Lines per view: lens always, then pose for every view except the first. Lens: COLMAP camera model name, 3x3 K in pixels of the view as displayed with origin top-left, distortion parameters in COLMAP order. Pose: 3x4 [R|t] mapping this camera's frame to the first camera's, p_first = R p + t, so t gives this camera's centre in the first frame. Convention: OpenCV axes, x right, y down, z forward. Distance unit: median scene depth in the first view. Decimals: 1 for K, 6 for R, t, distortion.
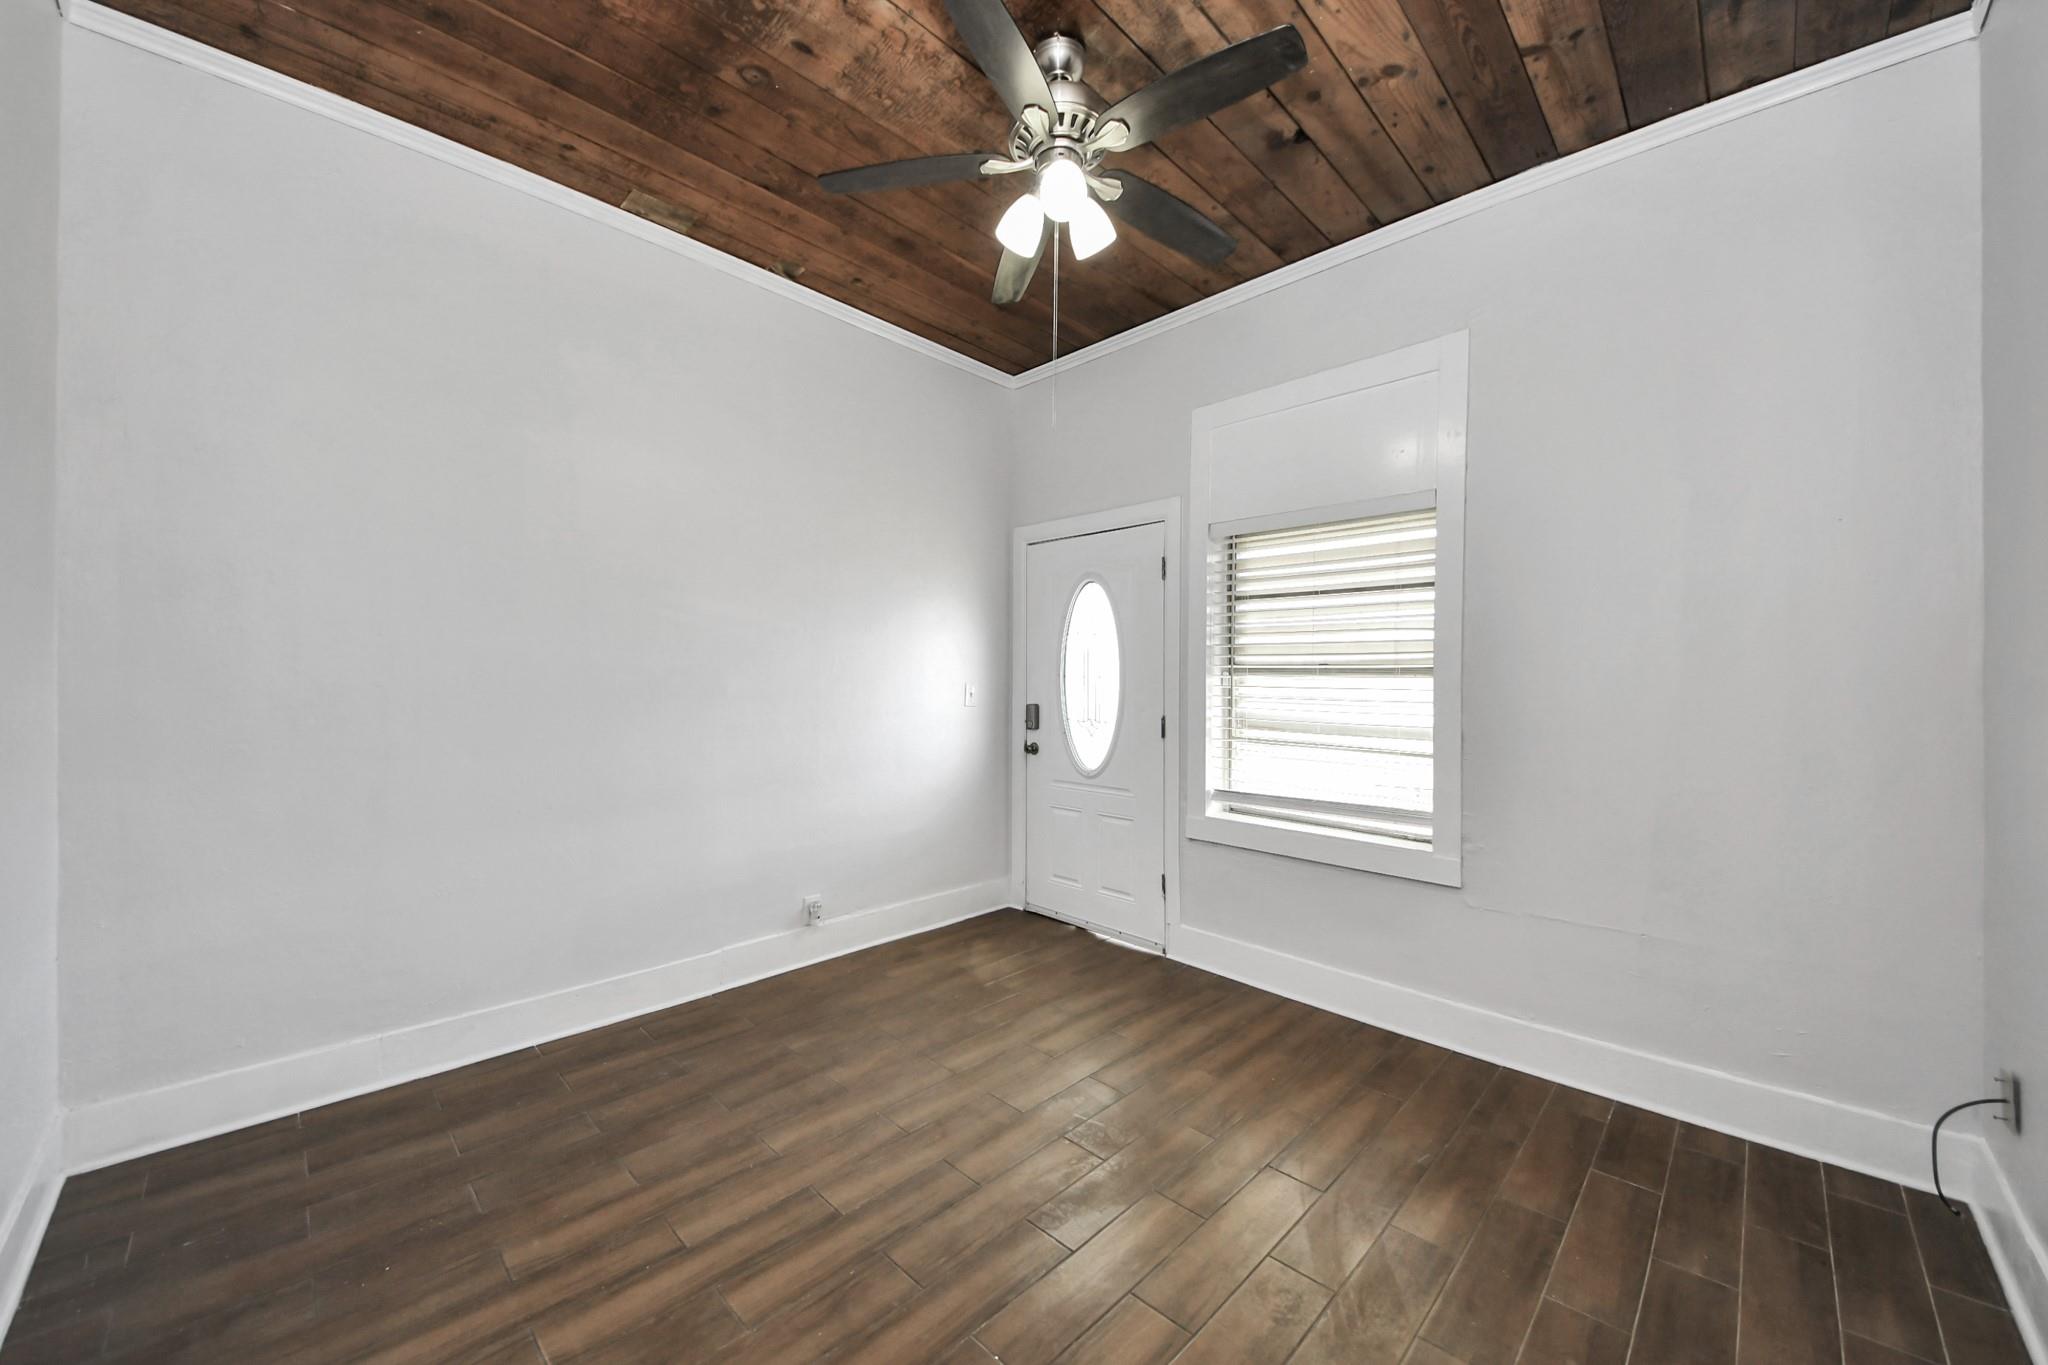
lens RADIAL K [[757.5, 0, 1025.7], [0, 757.5, 683.6], [0, 0, 1]] dist [0.000163, 0.000017]
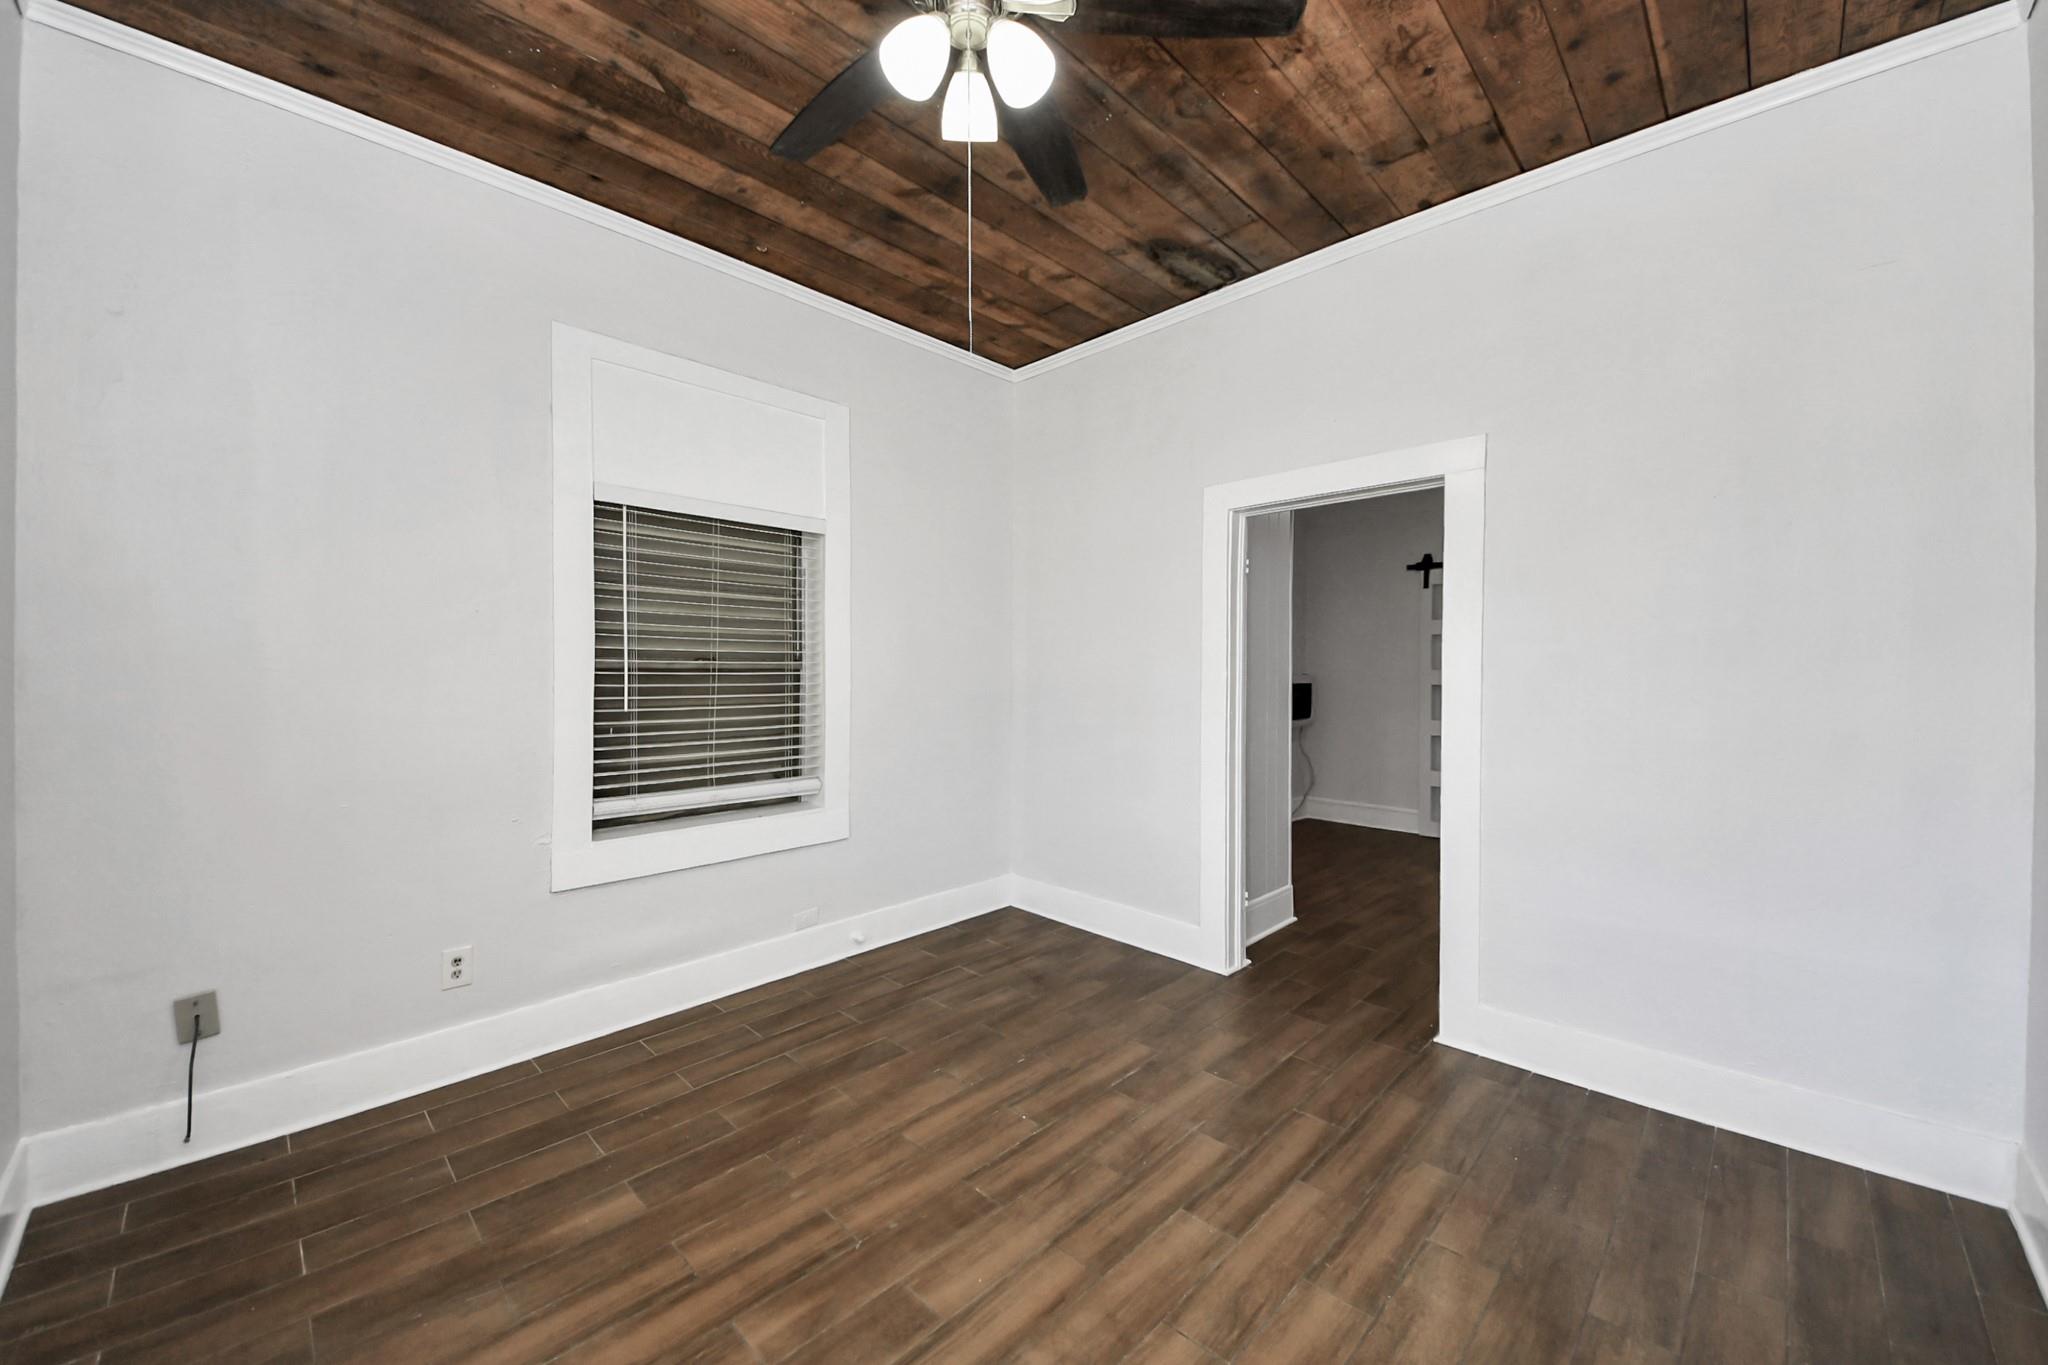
lens RADIAL K [[757.5, 0, 1018.8], [0, 757.5, 686.4], [0, 0, 1]] dist [0.000163, 0.000017]
pose [[-0.999916, -0.009279, 0.009078, -0.024672], [-0.009262, 0.999955, 0.001910, -0.000607], [-0.009096, 0.001826, -0.999957, 1.974291]]
